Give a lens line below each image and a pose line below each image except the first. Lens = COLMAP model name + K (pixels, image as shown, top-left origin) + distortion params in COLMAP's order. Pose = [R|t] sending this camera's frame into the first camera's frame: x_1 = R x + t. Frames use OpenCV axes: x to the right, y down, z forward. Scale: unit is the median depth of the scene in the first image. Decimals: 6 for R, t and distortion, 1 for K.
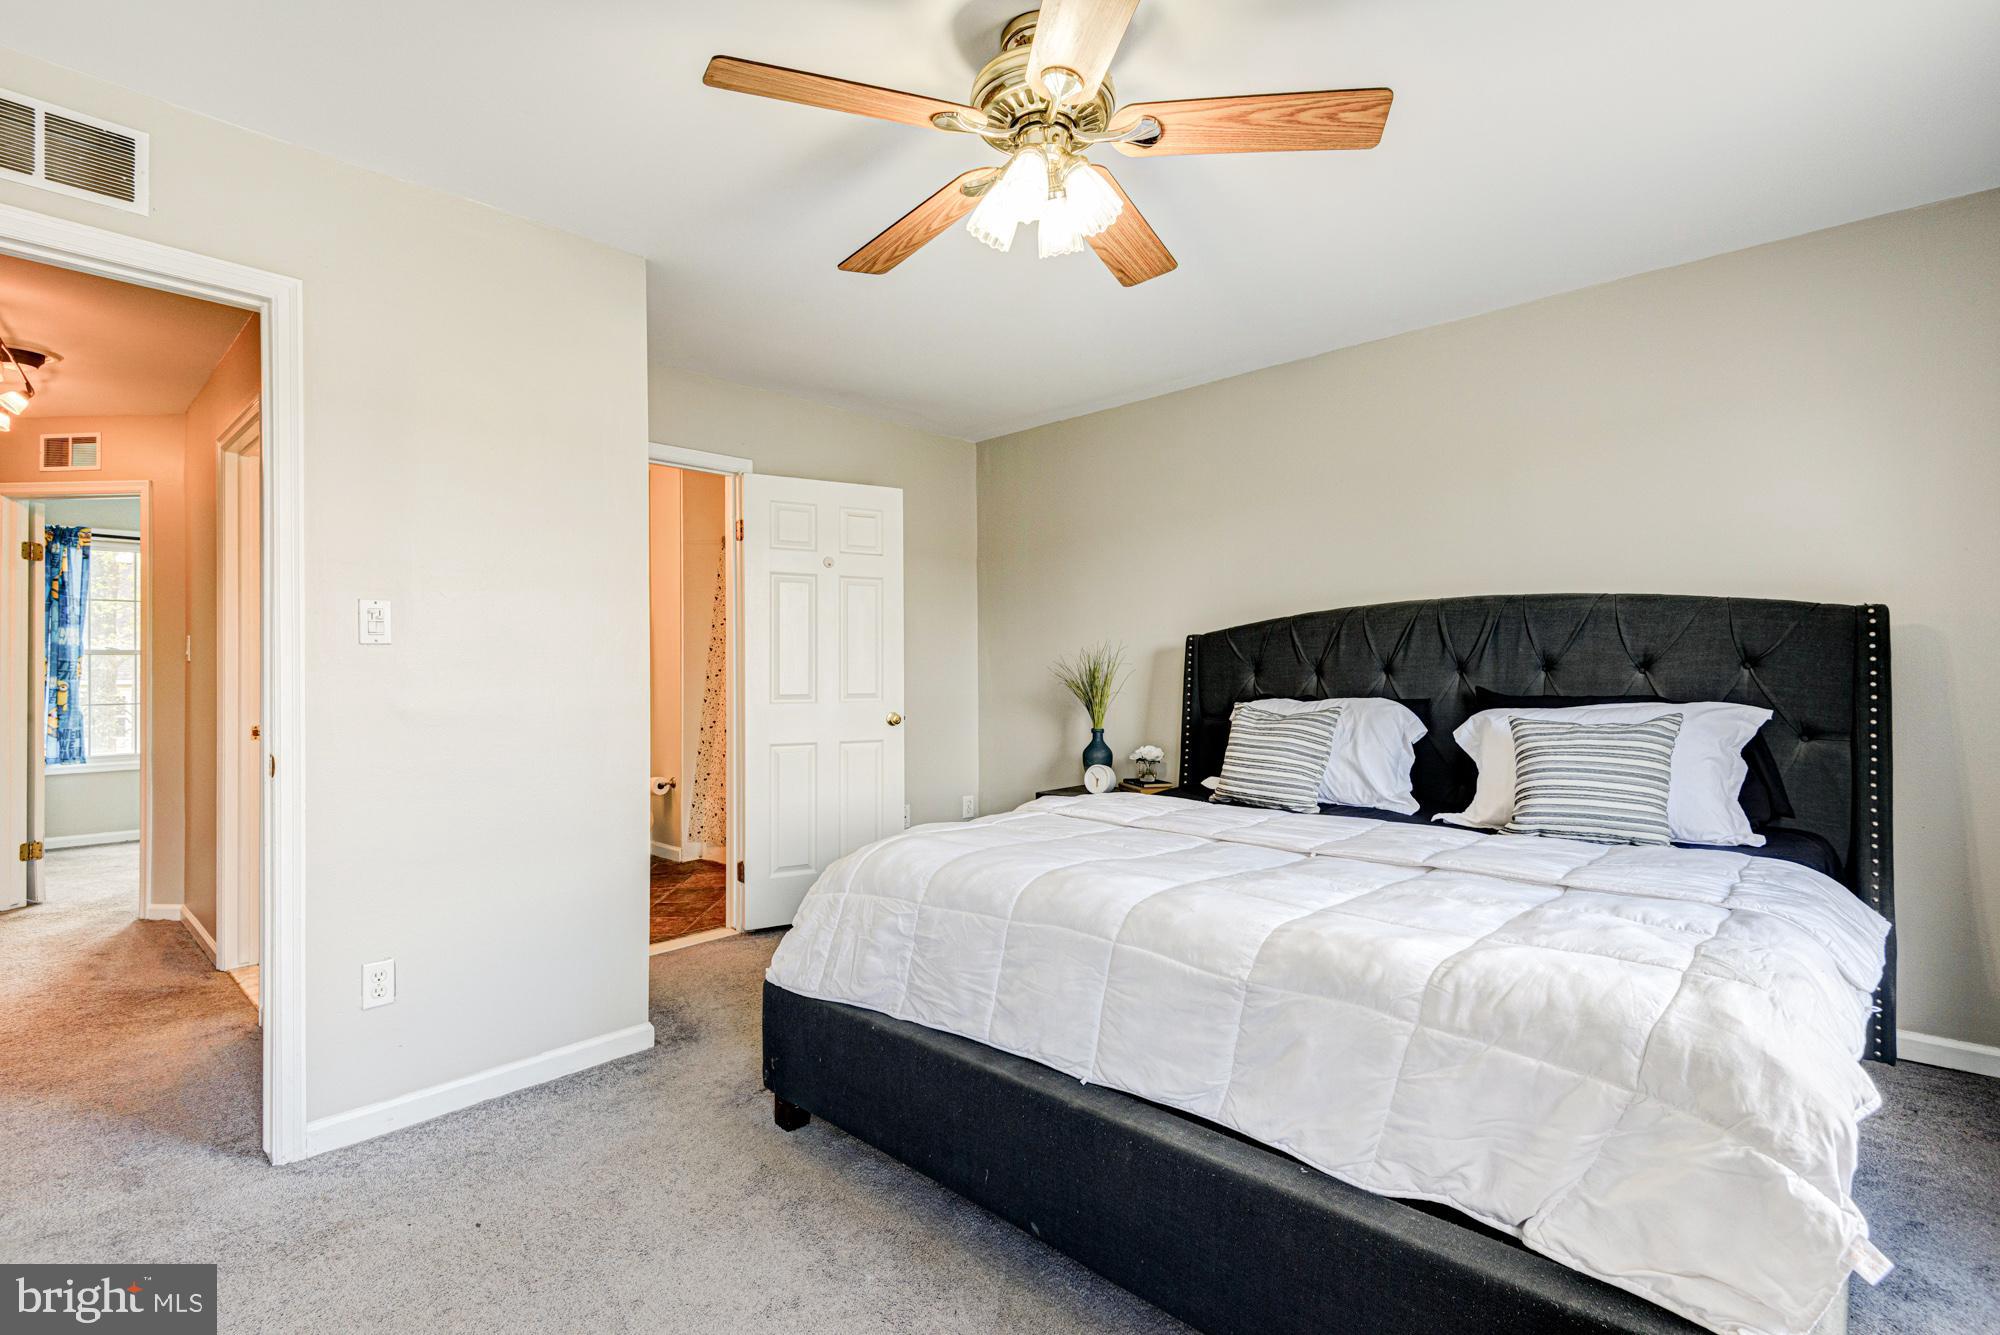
lens RADIAL K [[918.1, 0, 1000.0], [0, 918.1, 667.5], [0, 0, 1]] dist [0.001474, 0.000198]
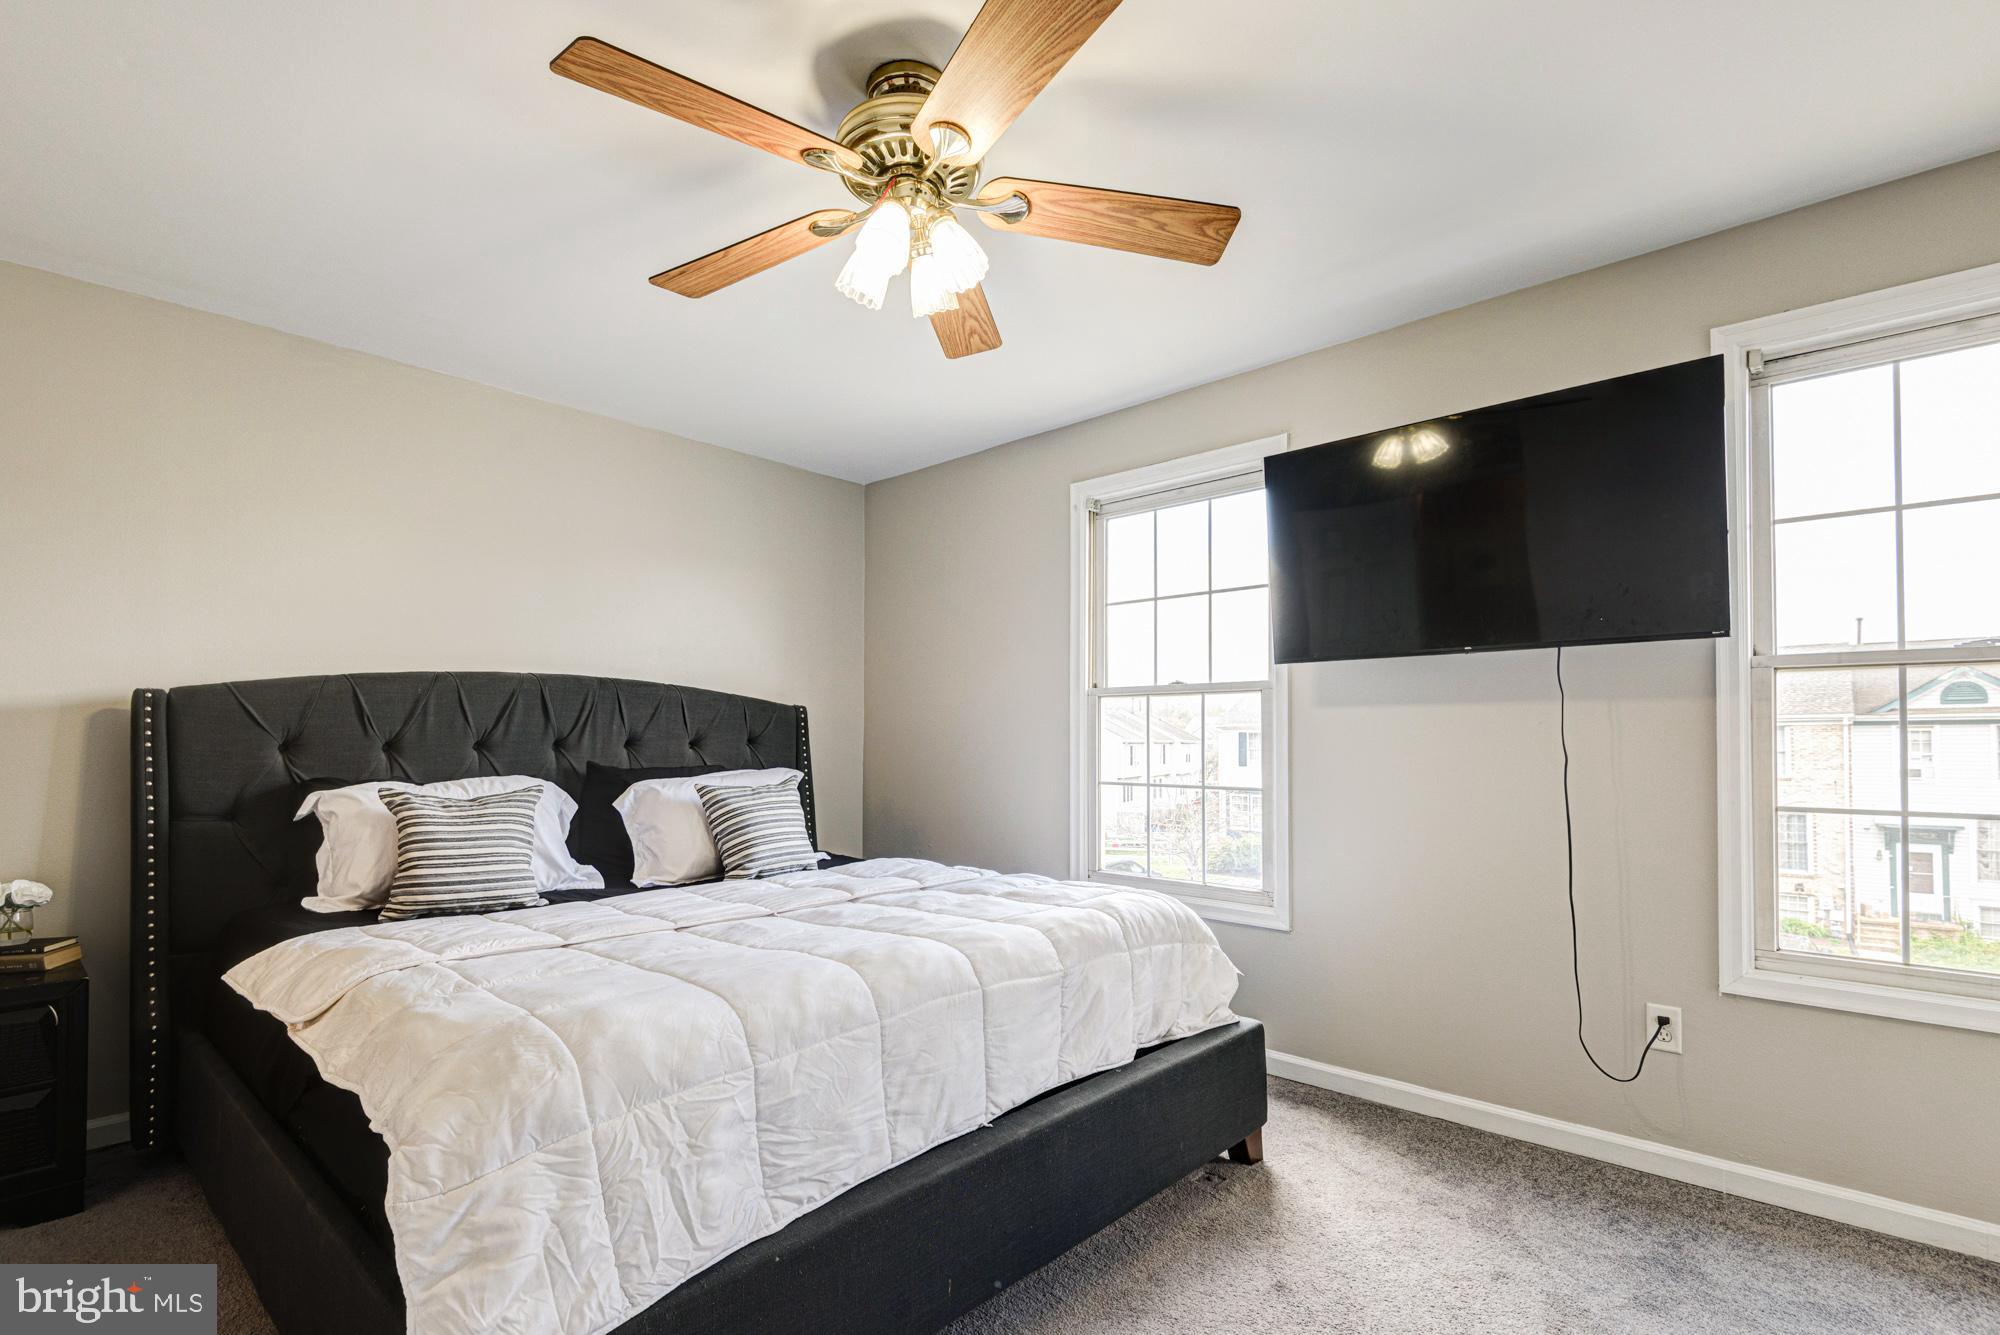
lens RADIAL K [[912.8, 0, 998.1], [0, 912.8, 728.2], [0, 0, 1]] dist [-0.000180, -0.016042]
pose [[-0.005596, 0.024456, 0.999685, -0.552722], [0.000232, 0.999701, -0.024455, 0.008488], [-0.999984, 0.000095, -0.005600, 0.560771]]
